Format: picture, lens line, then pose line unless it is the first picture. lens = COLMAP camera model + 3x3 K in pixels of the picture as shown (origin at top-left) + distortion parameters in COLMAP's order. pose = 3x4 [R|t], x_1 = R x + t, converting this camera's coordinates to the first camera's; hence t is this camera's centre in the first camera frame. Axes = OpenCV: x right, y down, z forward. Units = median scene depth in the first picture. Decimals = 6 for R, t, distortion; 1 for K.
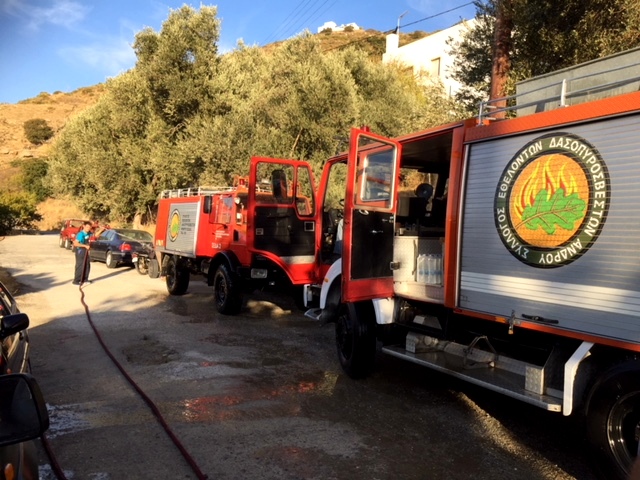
lens RADIAL K [[548.7, 0, 308.5], [0, 548.7, 224.1], [0, 0, 1]] dist [0.073640, -0.089081]
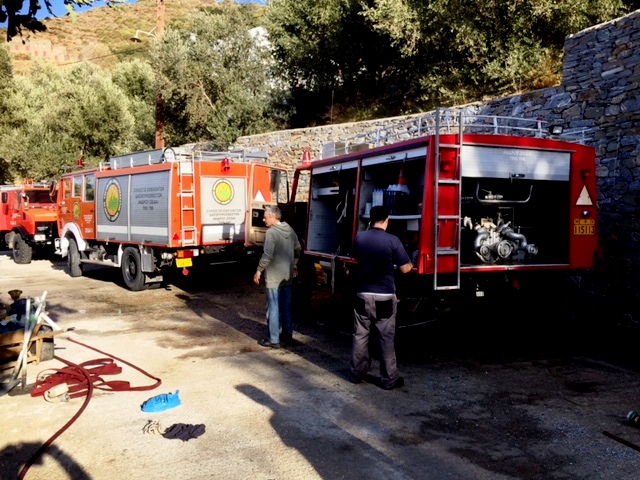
lens RADIAL K [[549.7, 0, 320.6], [0, 549.7, 229.8], [0, 0, 1]] dist [0.062517, -0.109508]
pose [[0.957495, -0.059856, 0.282172, 0.141415], [0.042154, 0.996767, 0.068399, -0.008333], [-0.285354, -0.053597, 0.956922, -0.487199]]
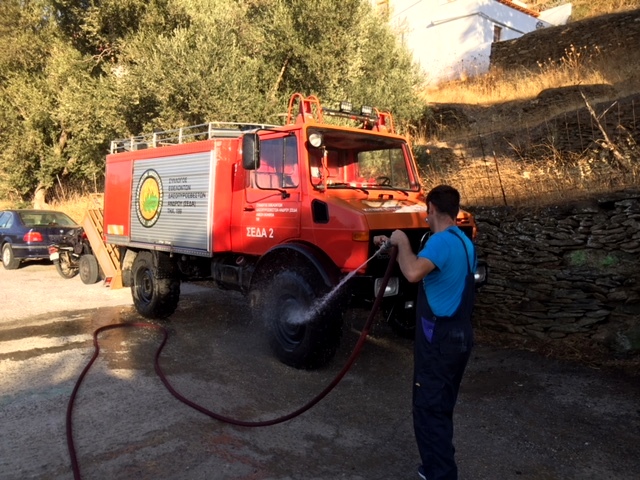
lens RADIAL K [[549.7, 0, 320.6], [0, 549.7, 229.8], [0, 0, 1]] dist [0.062517, -0.109508]
pose [[0.977513, -0.054248, 0.203777, -0.133651], [0.041270, 0.996872, 0.067409, 0.002620], [-0.206796, -0.057483, 0.976694, 0.286866]]
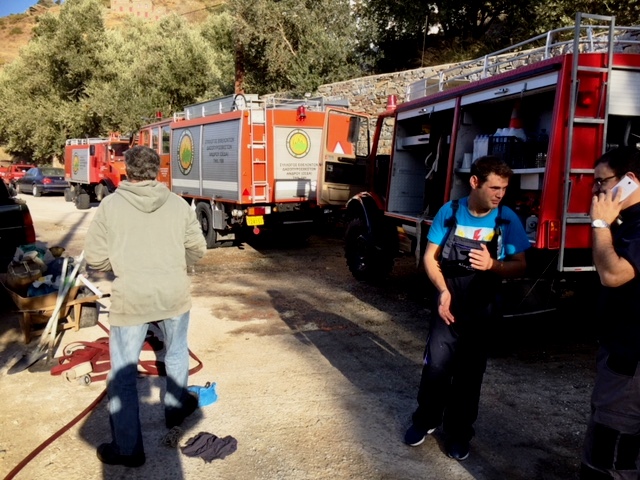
lens RADIAL K [[548.7, 0, 308.5], [0, 548.7, 224.1], [0, 0, 1]] dist [0.073640, -0.089081]
pose [[0.993642, -0.046758, 0.102422, 0.162669], [0.033693, 0.991488, 0.125767, -0.002287], [-0.107431, -0.121516, 0.986759, -0.425073]]
